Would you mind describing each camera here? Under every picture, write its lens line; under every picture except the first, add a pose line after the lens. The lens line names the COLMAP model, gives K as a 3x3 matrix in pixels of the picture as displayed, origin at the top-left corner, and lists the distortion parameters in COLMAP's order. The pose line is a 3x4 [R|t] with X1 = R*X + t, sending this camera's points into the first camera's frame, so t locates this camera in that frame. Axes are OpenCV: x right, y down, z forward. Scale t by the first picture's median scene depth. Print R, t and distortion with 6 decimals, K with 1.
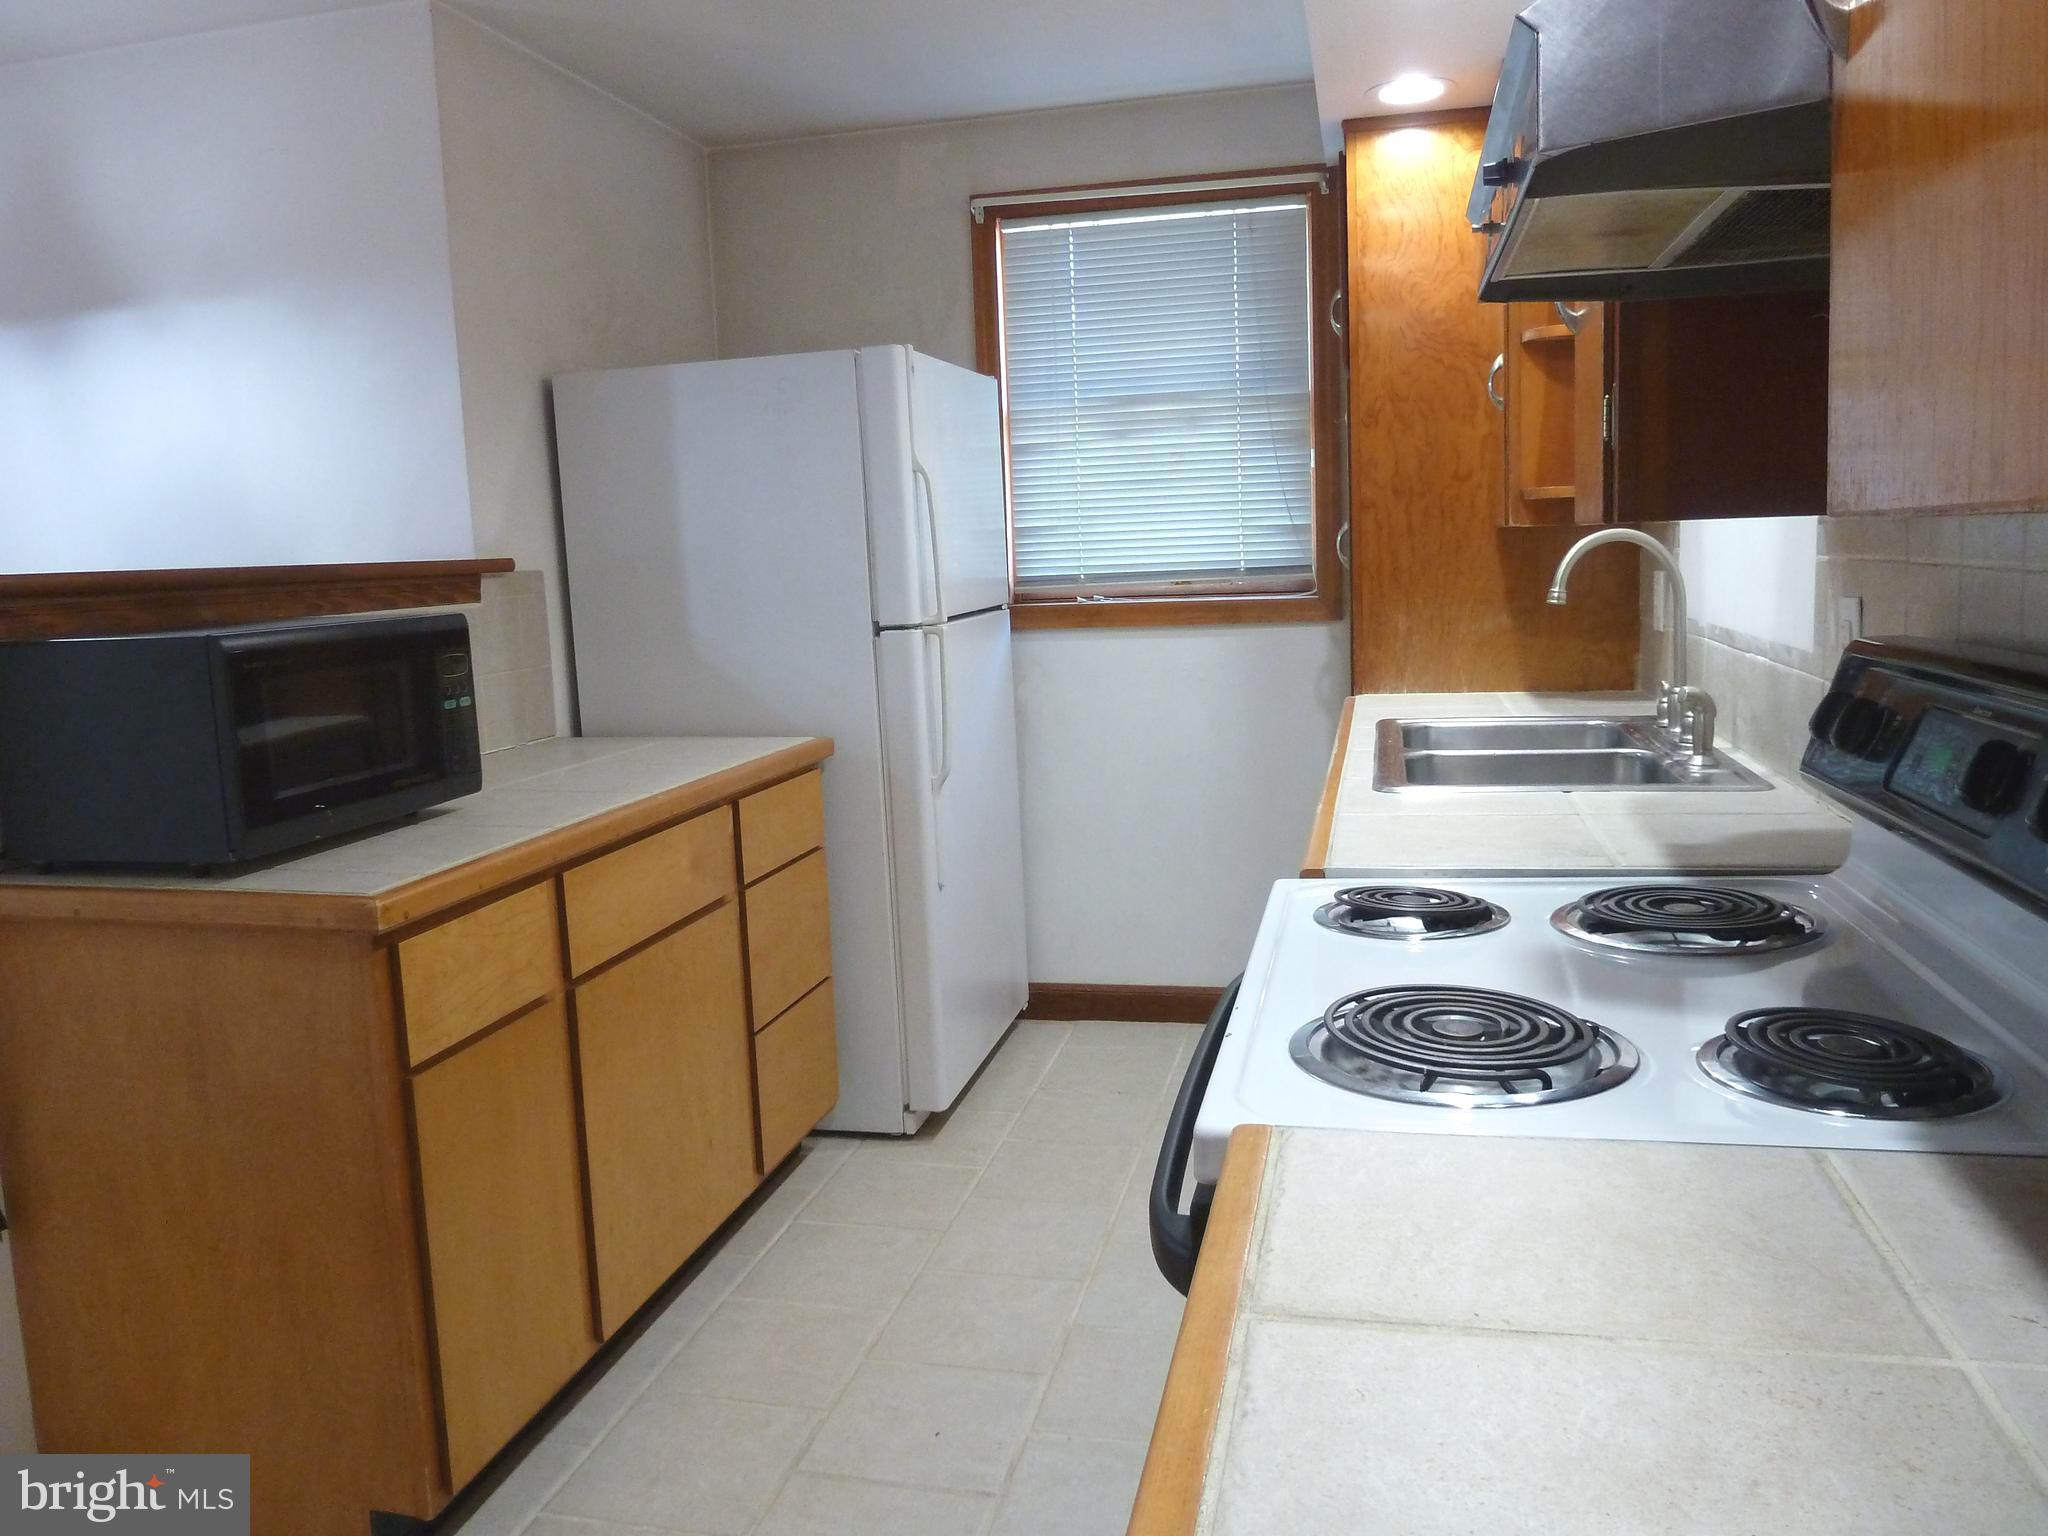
lens RADIAL K [[1580.3, 0, 1024.0], [0, 1580.3, 768.0], [0, 0, 1]] dist [-0.001091, -0.010946]
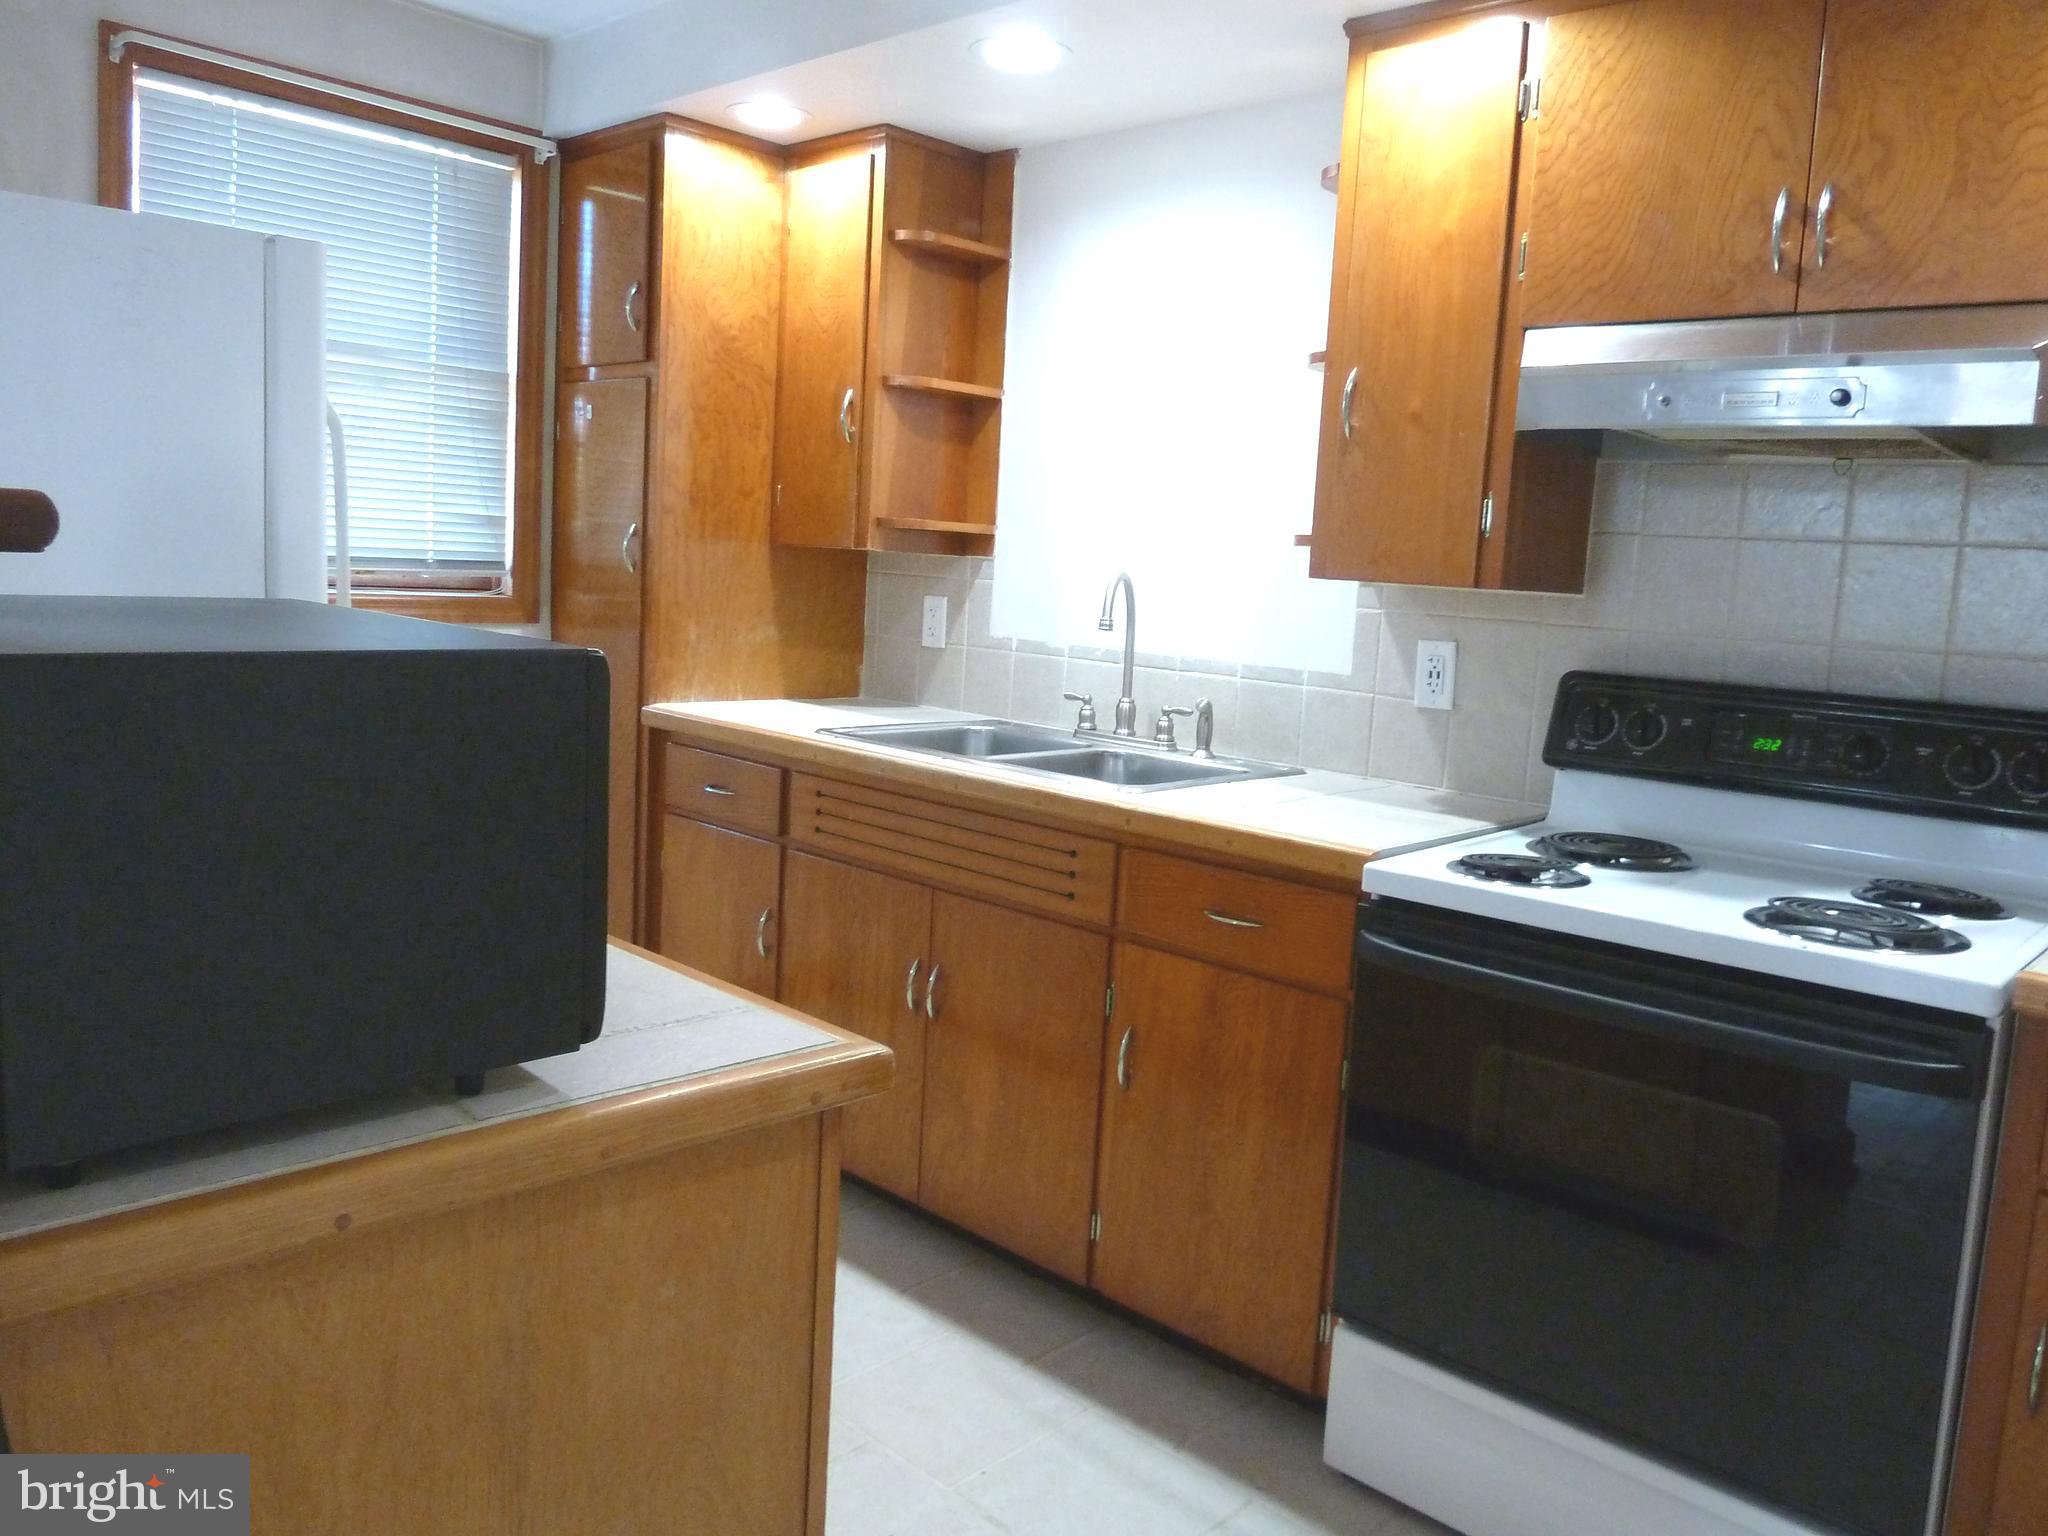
lens RADIAL K [[1557.6, 0, 1023.4], [0, 1557.6, 746.5], [0, 0, 1]] dist [-0.002639, 0.001974]
pose [[0.513389, -0.037689, 0.857328, -0.505188], [0.040111, 0.998997, 0.019898, -0.031044], [-0.857218, 0.024172, 0.514386, 0.321752]]
